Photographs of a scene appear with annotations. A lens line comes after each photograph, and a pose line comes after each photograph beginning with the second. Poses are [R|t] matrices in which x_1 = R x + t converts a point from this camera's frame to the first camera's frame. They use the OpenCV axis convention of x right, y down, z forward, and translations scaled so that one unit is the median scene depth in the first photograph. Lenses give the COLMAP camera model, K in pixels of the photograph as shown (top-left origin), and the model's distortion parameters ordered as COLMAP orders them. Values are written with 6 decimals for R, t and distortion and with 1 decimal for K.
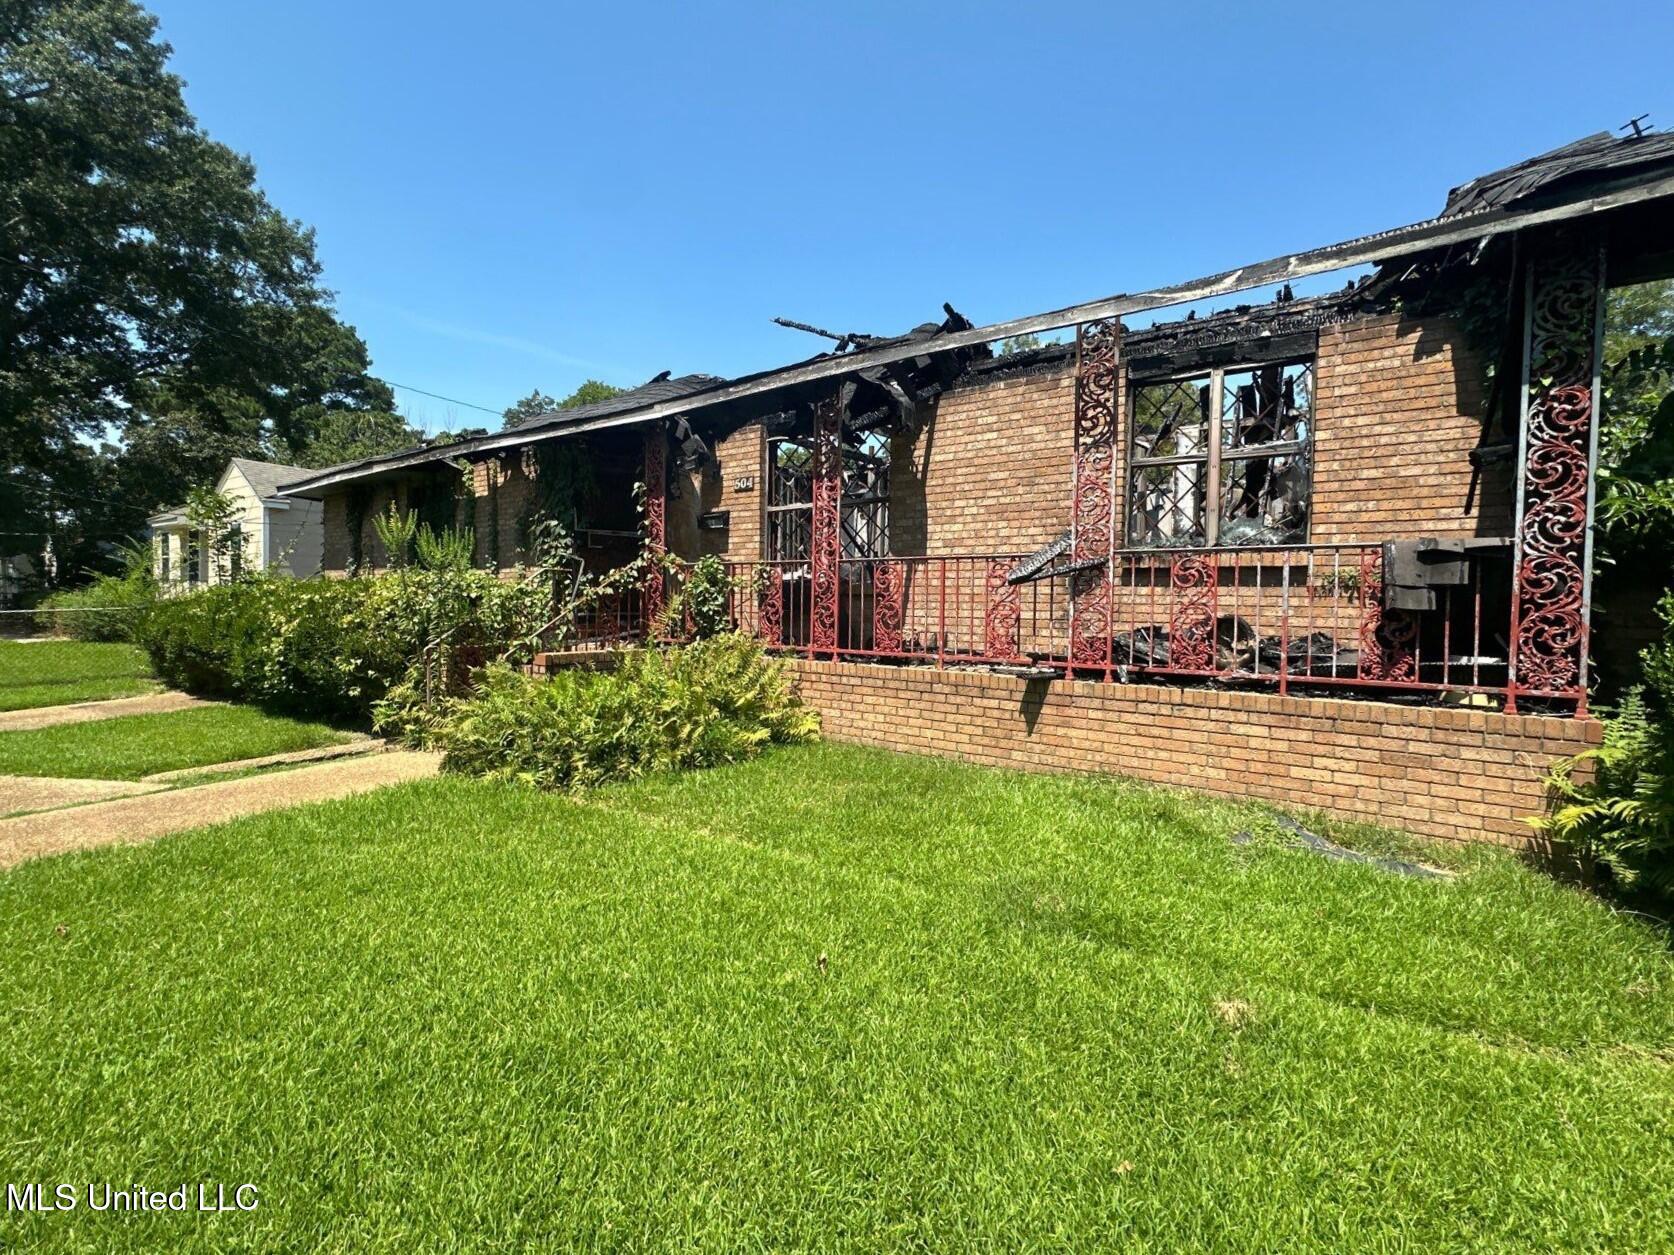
lens RADIAL K [[758.9, 0, 837.0], [0, 758.9, 627.5], [0, 0, 1]] dist [-0.013993, -0.000148]
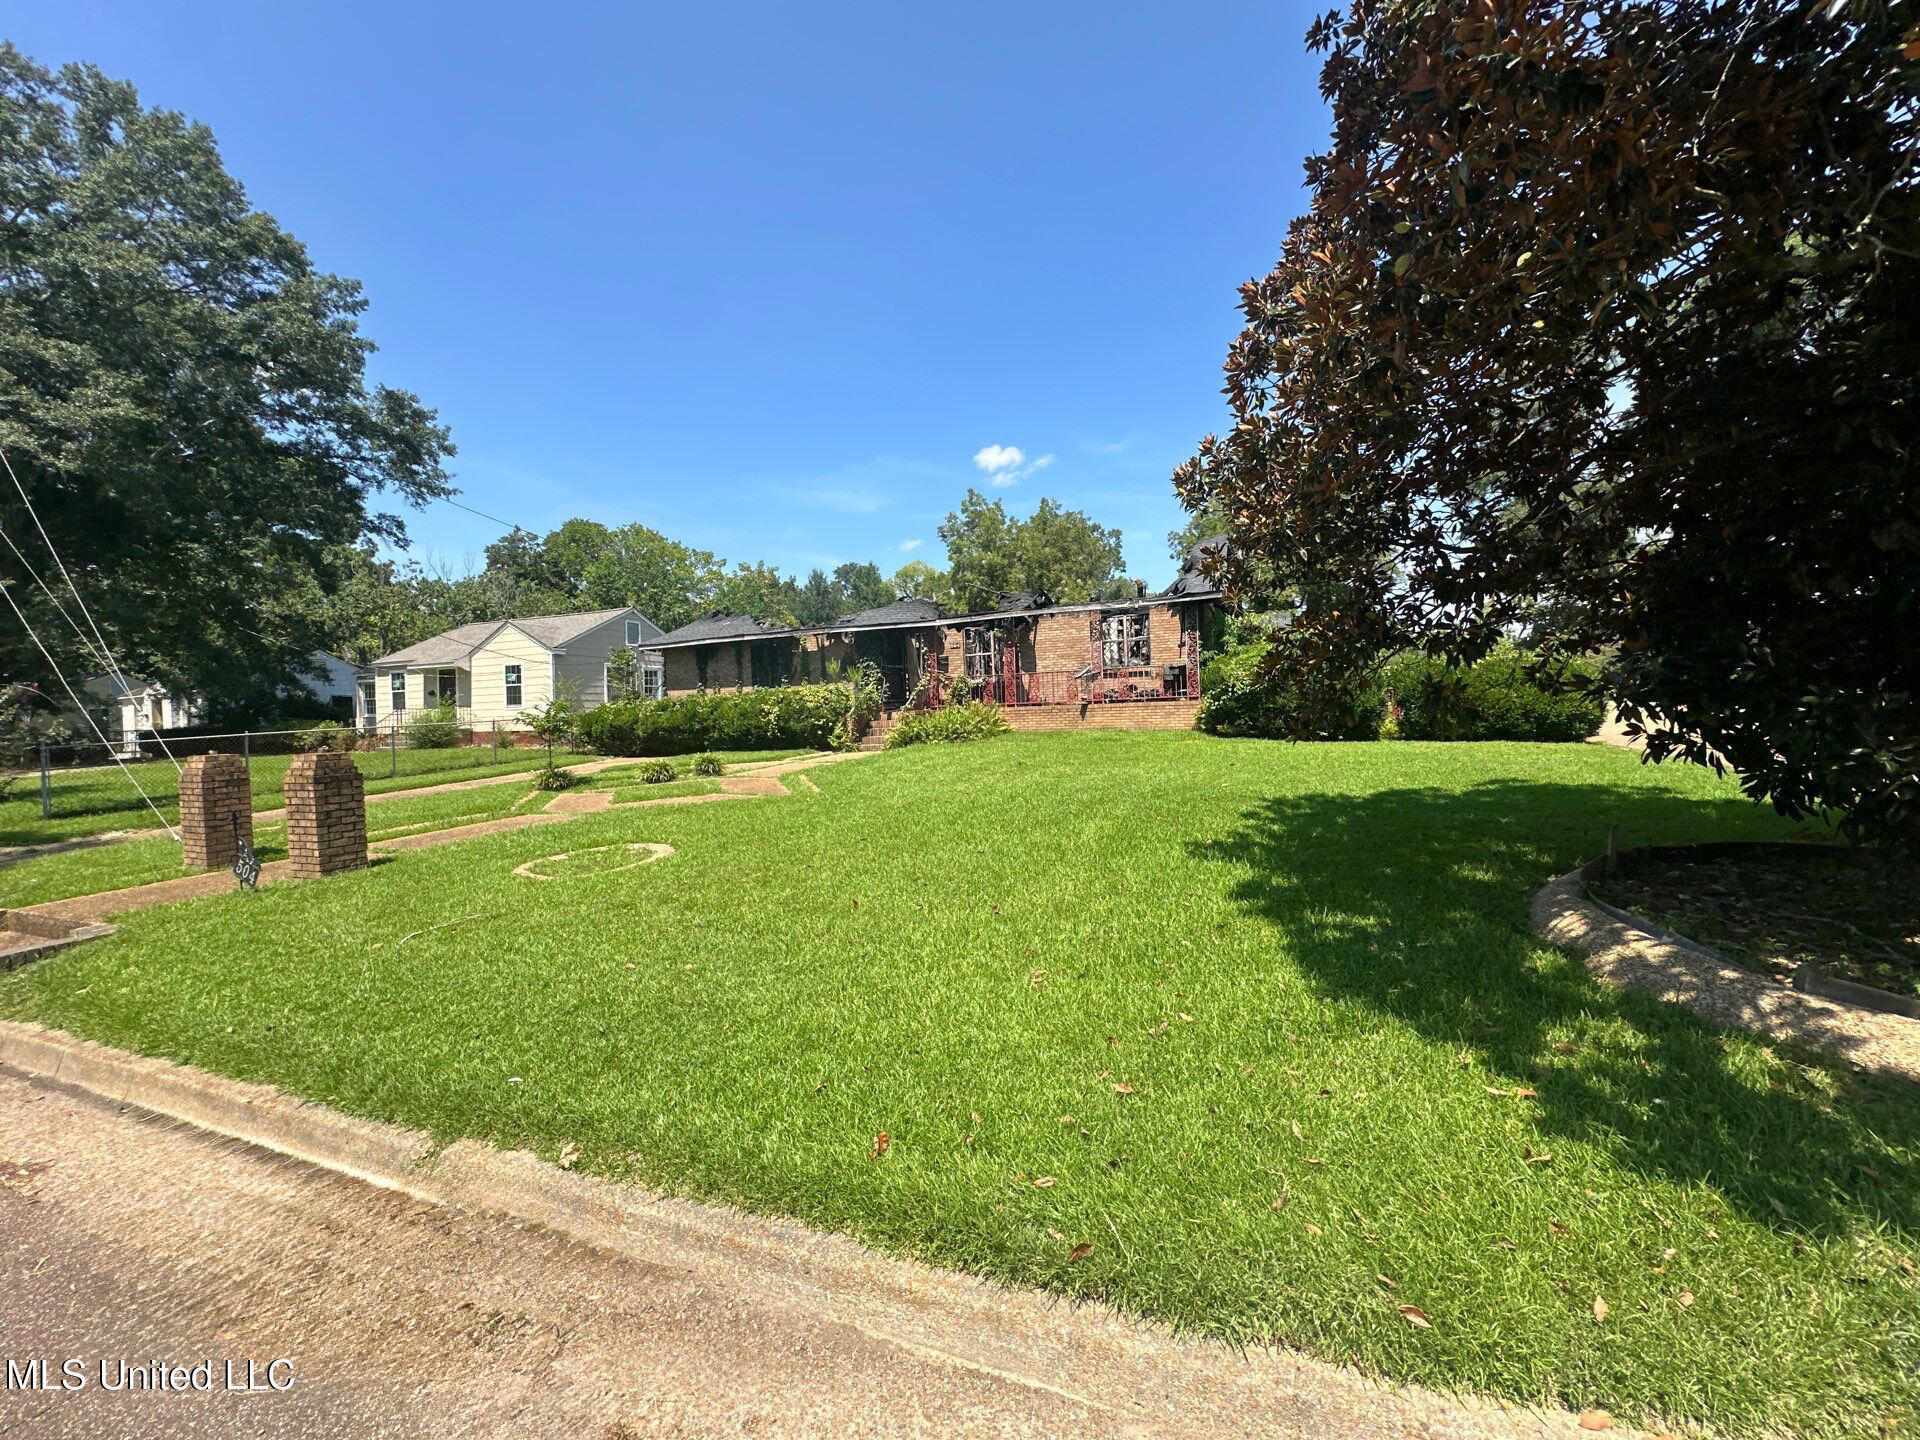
lens RADIAL K [[763.6, 0, 960.0], [0, 763.6, 720.0], [0, 0, 1]] dist [-0.003213, 0.000019]
pose [[0.966005, -0.048875, 0.253863, -1.186118], [0.056517, 0.998139, -0.022896, 0.182357], [-0.252271, 0.036465, 0.966969, -2.269473]]
